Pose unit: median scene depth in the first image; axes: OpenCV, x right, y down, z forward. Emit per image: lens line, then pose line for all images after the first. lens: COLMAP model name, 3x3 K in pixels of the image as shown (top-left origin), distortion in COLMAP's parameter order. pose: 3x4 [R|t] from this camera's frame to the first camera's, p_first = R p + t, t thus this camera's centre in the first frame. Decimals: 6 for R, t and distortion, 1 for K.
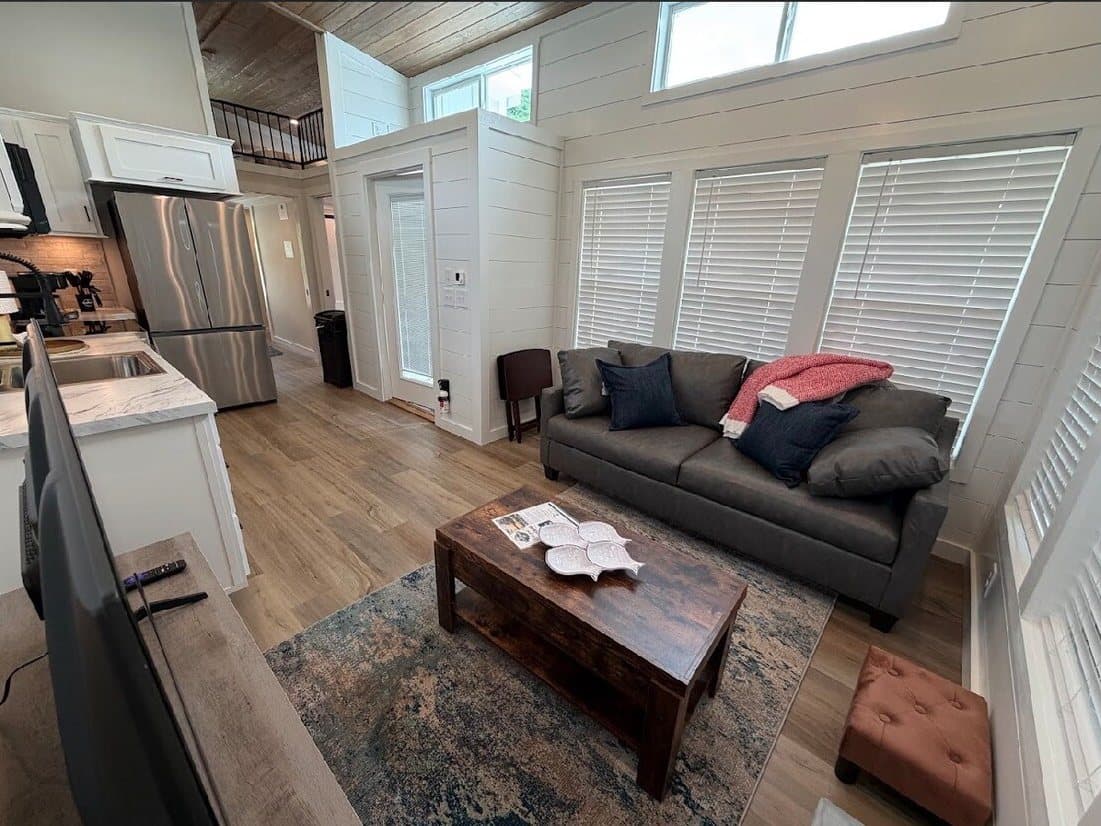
lens RADIAL K [[437.0, 0, 549.5], [0, 437.0, 417.8], [0, 0, 1]] dist [-0.000973, -0.000095]
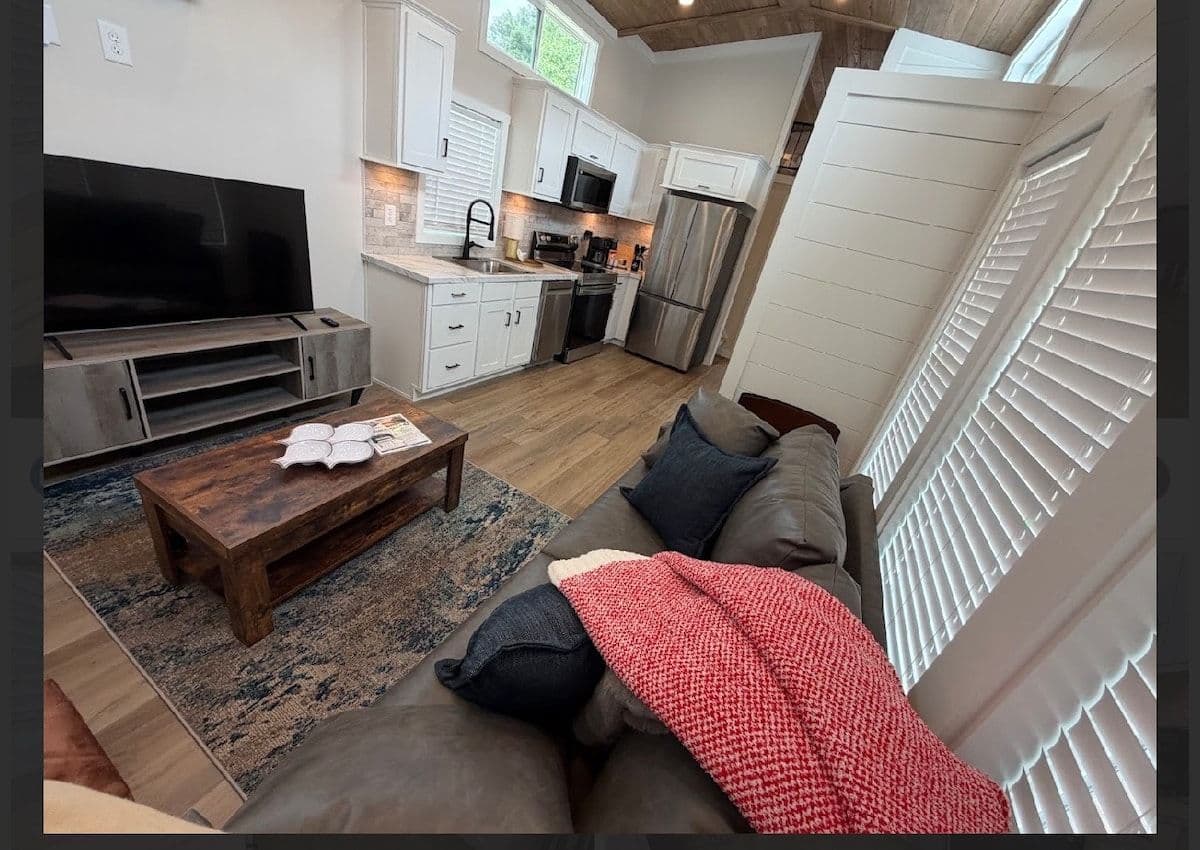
lens RADIAL K [[444.2, 0, 604.6], [0, 444.2, 419.7], [0, 0, 1]] dist [-0.000466, 0.000332]
pose [[0.230774, 0.429426, -0.873119, 1.058197], [-0.510732, 0.817244, 0.266954, -0.361513], [0.828188, 0.384324, 0.407921, 0.960300]]
